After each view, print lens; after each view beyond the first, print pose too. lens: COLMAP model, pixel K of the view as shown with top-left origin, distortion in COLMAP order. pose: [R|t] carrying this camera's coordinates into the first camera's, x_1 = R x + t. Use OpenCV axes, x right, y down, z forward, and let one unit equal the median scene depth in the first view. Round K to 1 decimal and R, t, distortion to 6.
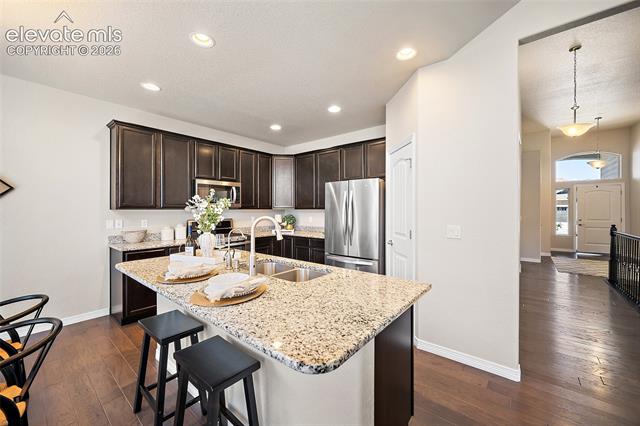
lens RADIAL K [[250.7, 0, 319.8], [0, 250.7, 210.6], [0, 0, 1]] dist [0.000786, 0.000251]
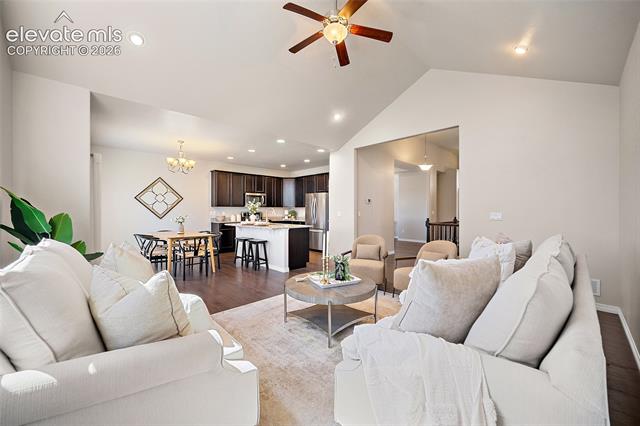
lens RADIAL K [[250.7, 0, 323.8], [0, 250.7, 212.6], [0, 0, 1]] dist [0.000786, 0.000251]
pose [[0.994945, 0.000224, -0.100418, 0.412275], [0.000243, 0.999989, 0.004644, 0.036292], [0.100418, -0.004645, 0.994934, -1.129521]]
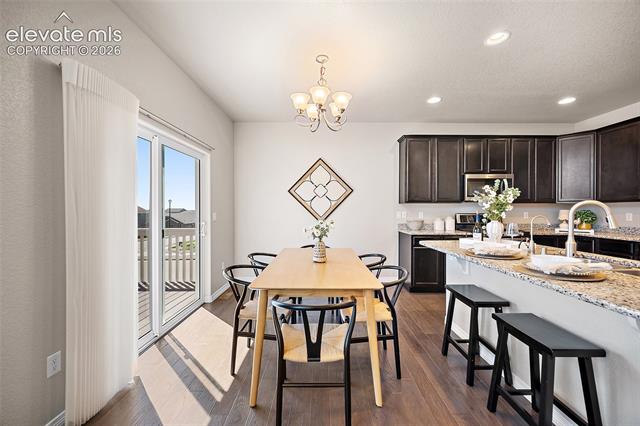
lens RADIAL K [[250.7, 0, 322.9], [0, 250.7, 212.3], [0, 0, 1]] dist [0.000786, 0.000251]
pose [[0.641557, 0.009267, -0.767020, -0.068546], [-0.004198, 0.999954, 0.008569, 0.028458], [0.767064, -0.002277, 0.641566, -0.145682]]
